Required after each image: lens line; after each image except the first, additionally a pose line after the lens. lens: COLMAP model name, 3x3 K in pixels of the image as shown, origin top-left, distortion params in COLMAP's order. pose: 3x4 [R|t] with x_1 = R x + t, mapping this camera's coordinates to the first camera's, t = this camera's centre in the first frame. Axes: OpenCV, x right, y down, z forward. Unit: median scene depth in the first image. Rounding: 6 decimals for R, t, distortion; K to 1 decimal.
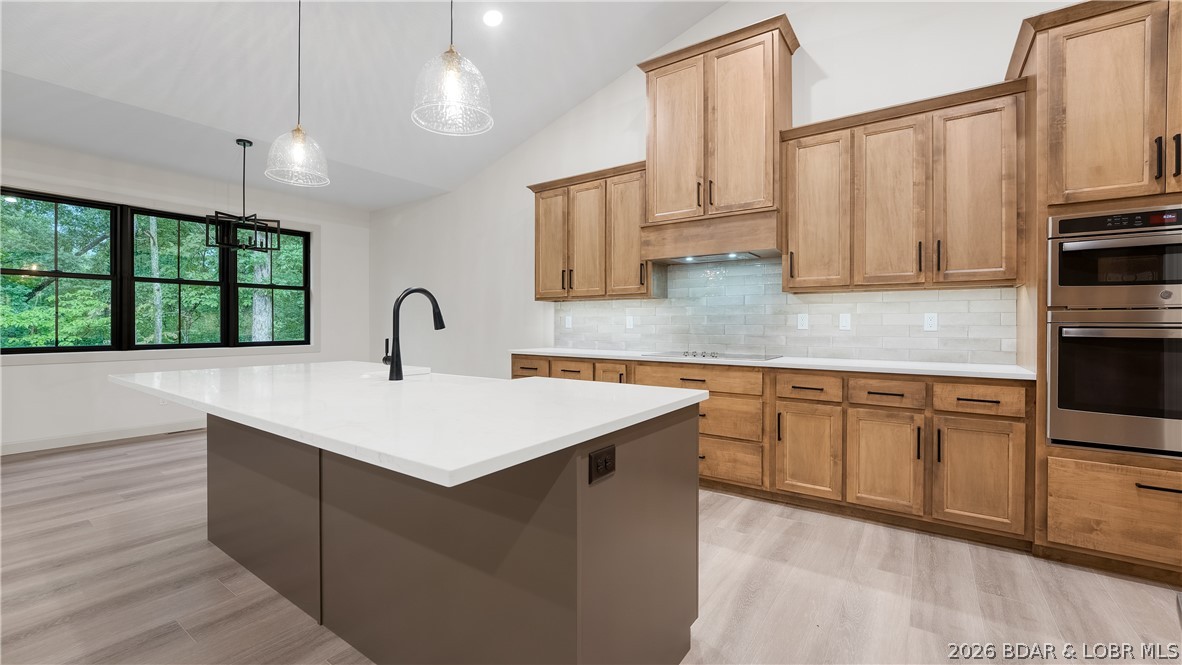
lens RADIAL K [[483.7, 0, 591.4], [0, 483.7, 331.2], [0, 0, 1]] dist [-0.003457, -0.000119]
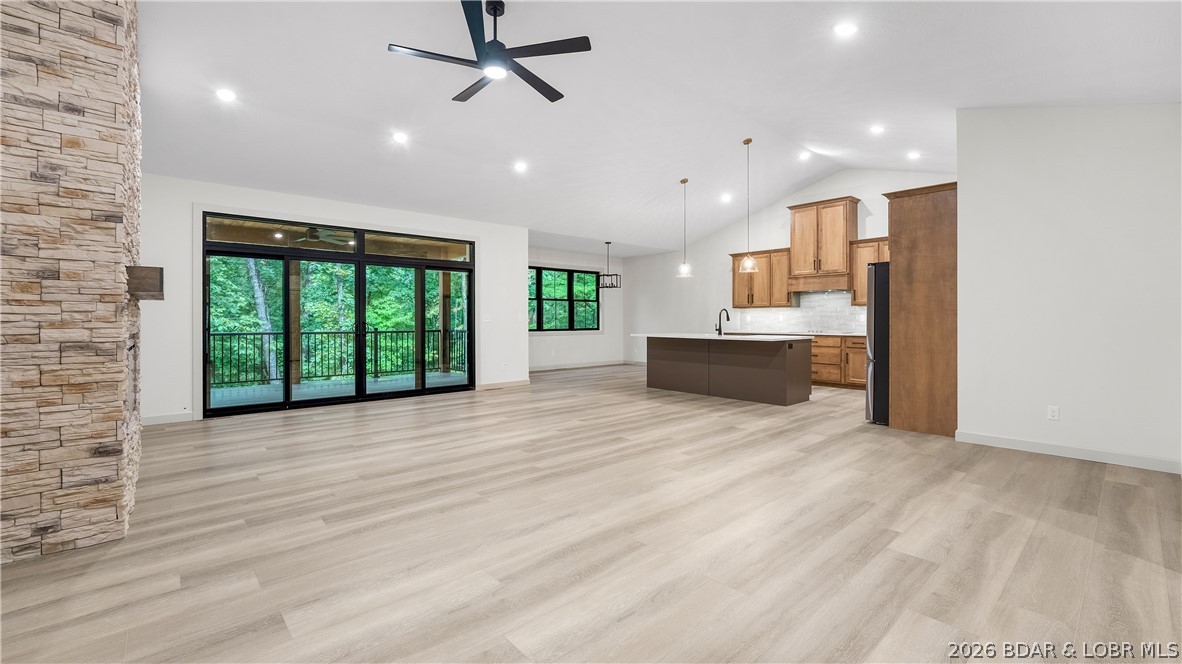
lens RADIAL K [[483.7, 0, 593.2], [0, 483.7, 323.5], [0, 0, 1]] dist [-0.003457, -0.000119]
pose [[0.973138, -0.000150, -0.230223, -0.268317], [-0.001381, 0.999978, -0.006487, 0.022011], [0.230219, 0.006630, 0.973116, -1.440380]]
